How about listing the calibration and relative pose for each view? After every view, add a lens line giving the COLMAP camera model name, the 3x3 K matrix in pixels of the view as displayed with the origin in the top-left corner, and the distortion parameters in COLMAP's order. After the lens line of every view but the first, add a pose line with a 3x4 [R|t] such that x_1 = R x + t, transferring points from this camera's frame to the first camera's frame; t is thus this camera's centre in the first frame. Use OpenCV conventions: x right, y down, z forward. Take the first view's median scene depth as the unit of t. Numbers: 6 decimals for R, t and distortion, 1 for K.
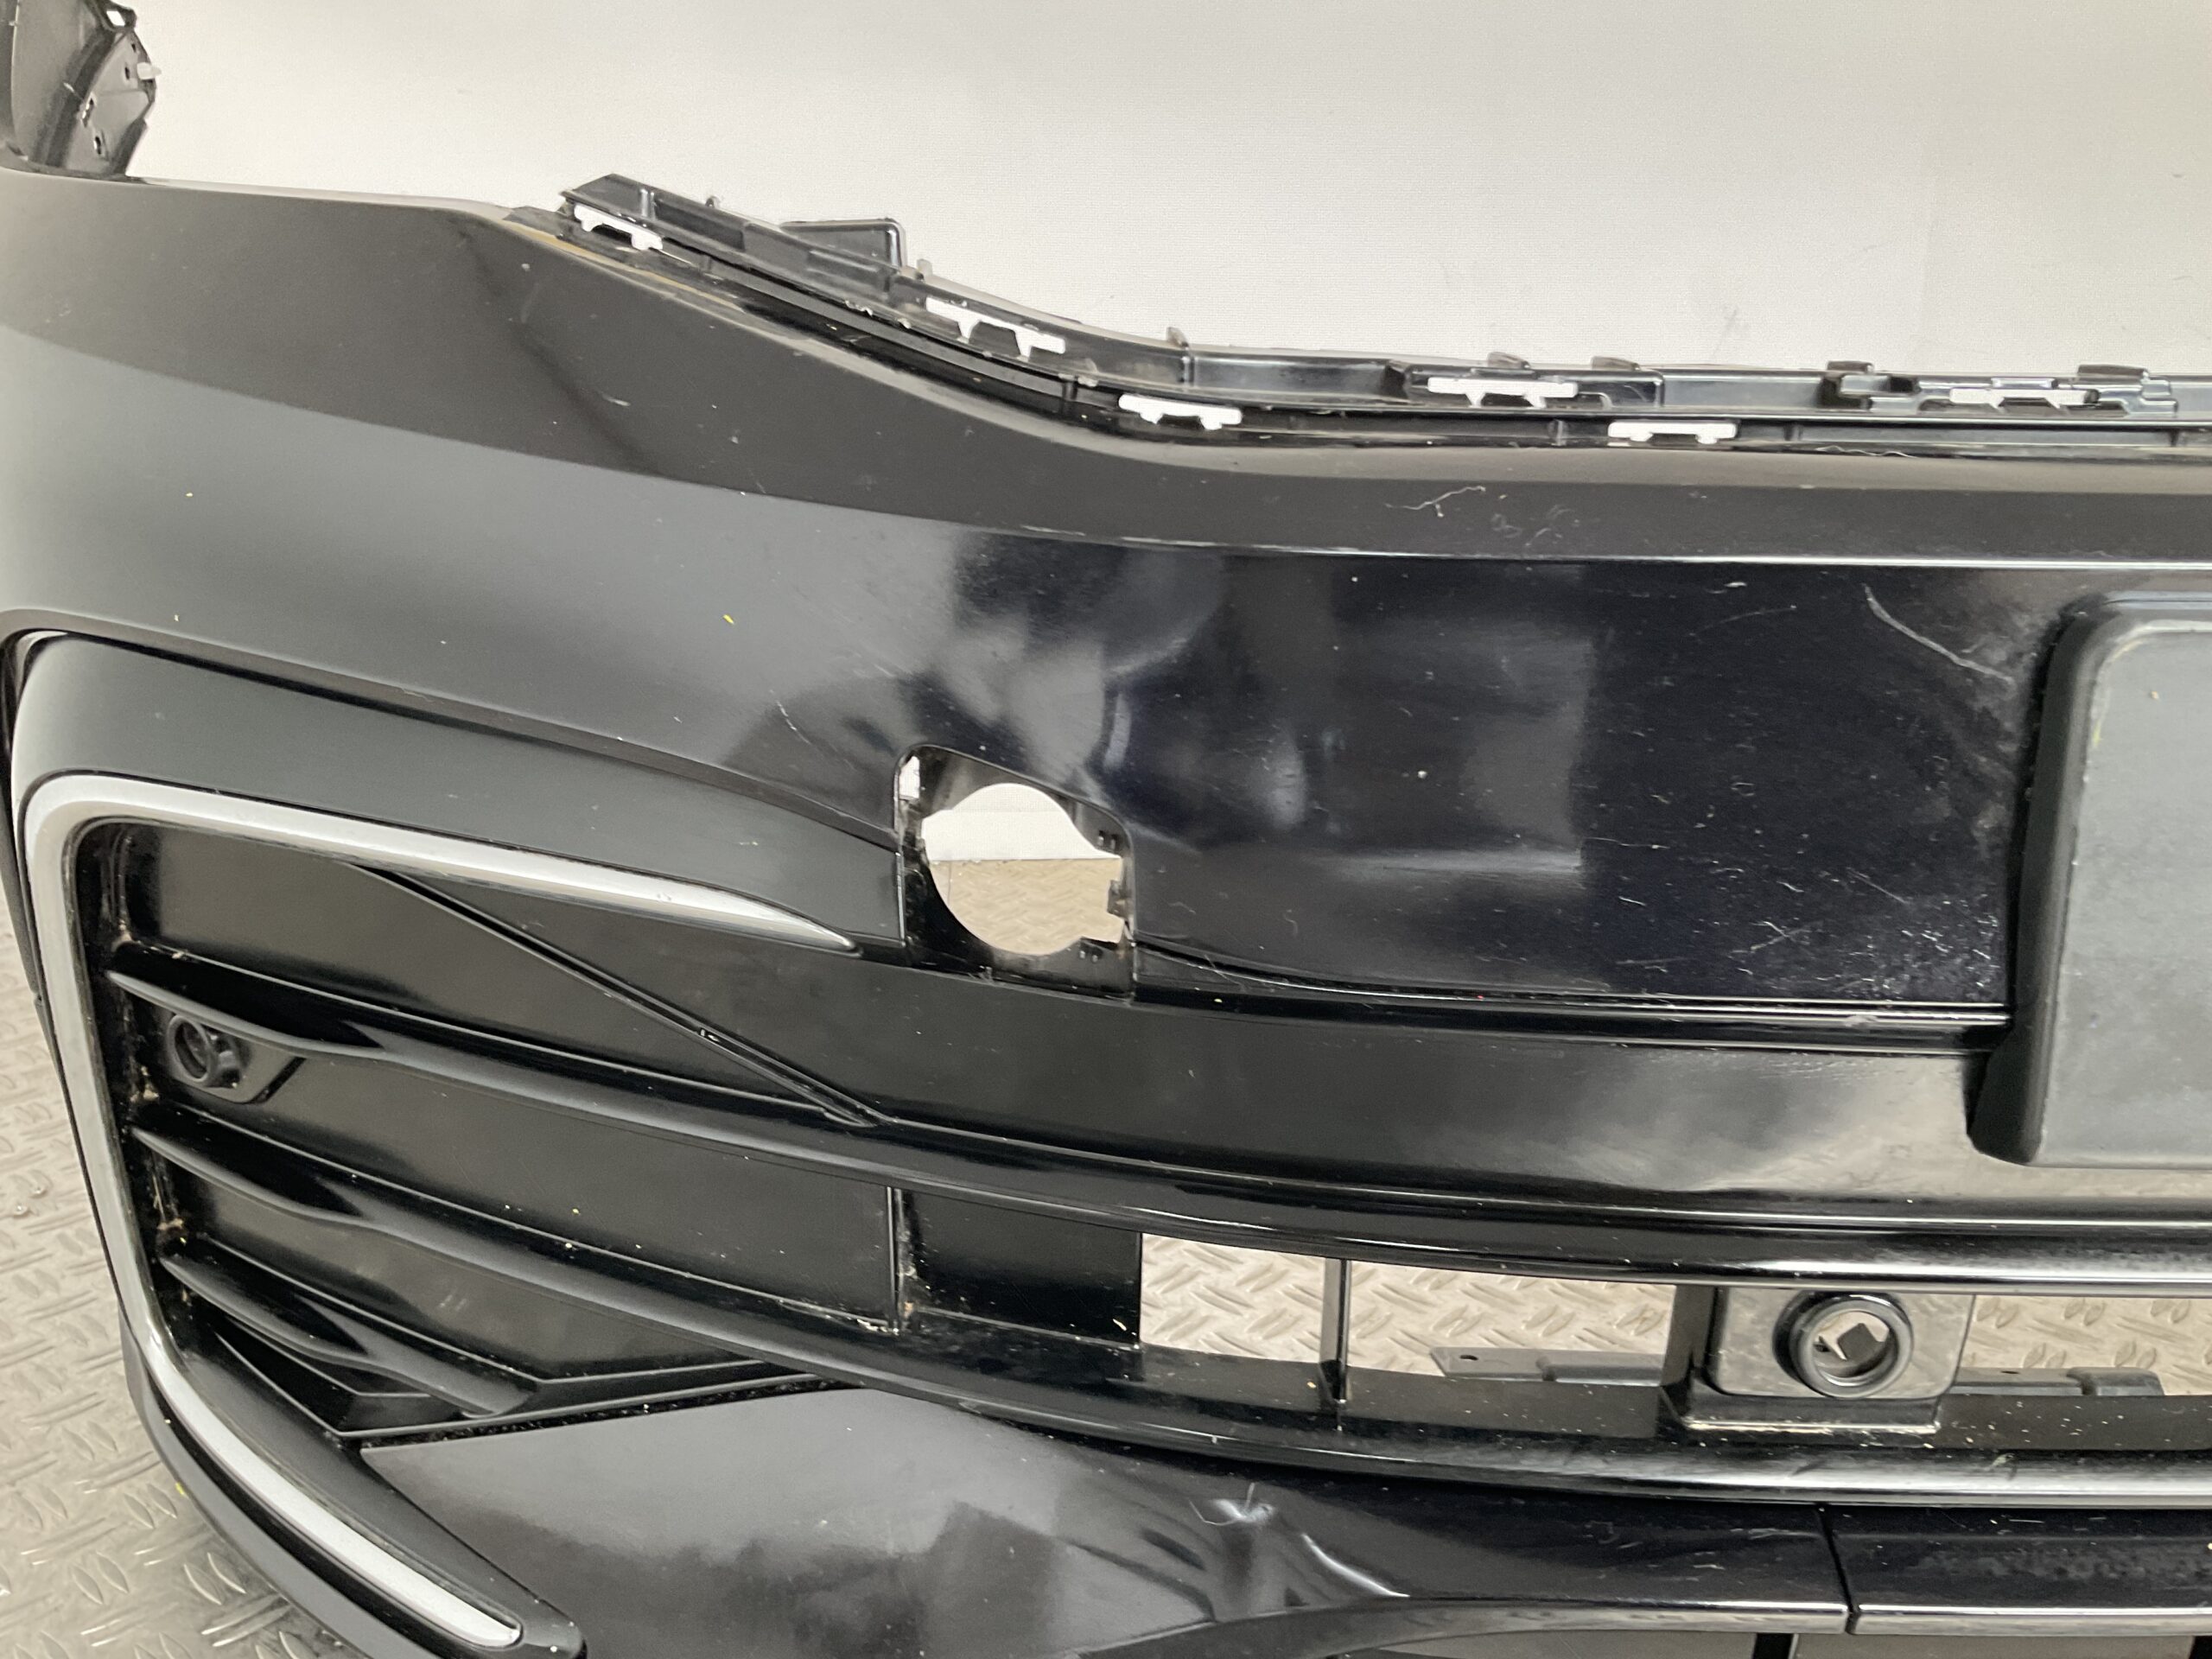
lens RADIAL K [[1846.1, 0, 1084.6], [0, 1846.1, 820.6], [0, 0, 1]] dist [0.071386, -0.150348]
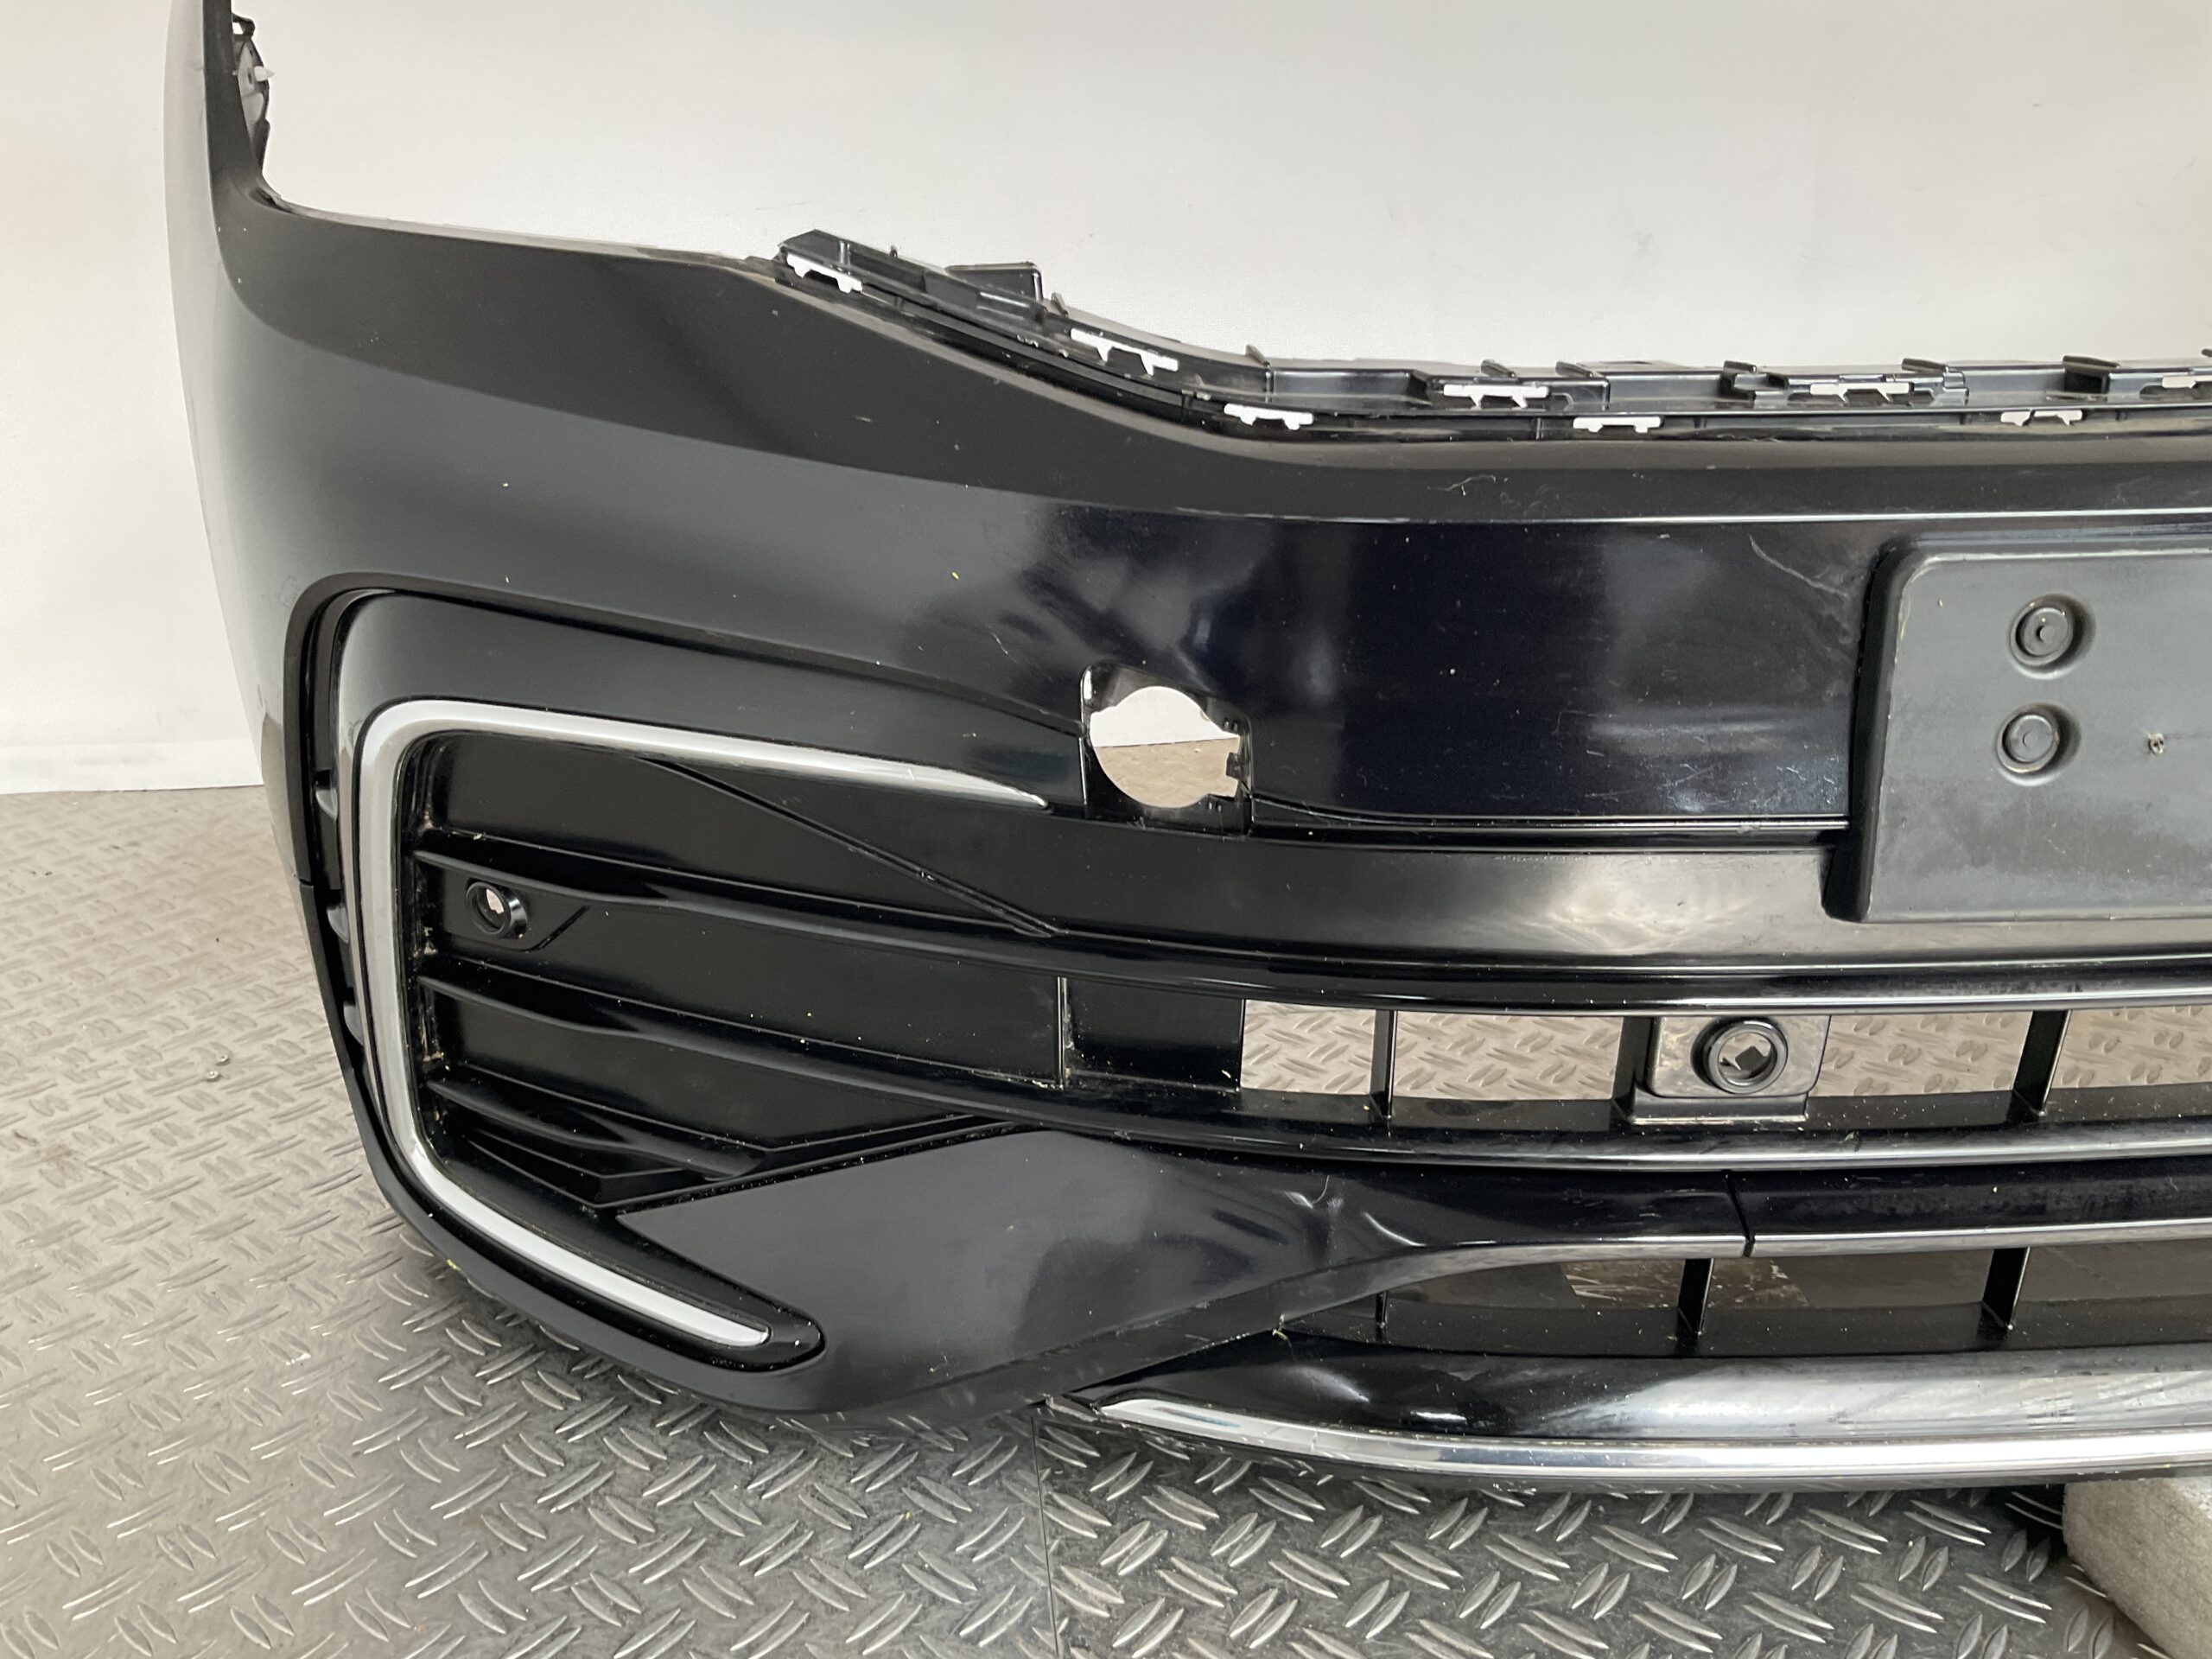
lens RADIAL K [[1846.1, 0, 1082.2], [0, 1846.1, 835.9], [0, 0, 1]] dist [0.071386, -0.150348]
pose [[0.998574, -0.033513, 0.041557, -0.147238], [0.030754, 0.997389, 0.065338, 0.000096], [-0.043638, -0.063966, 0.996997, -0.381795]]
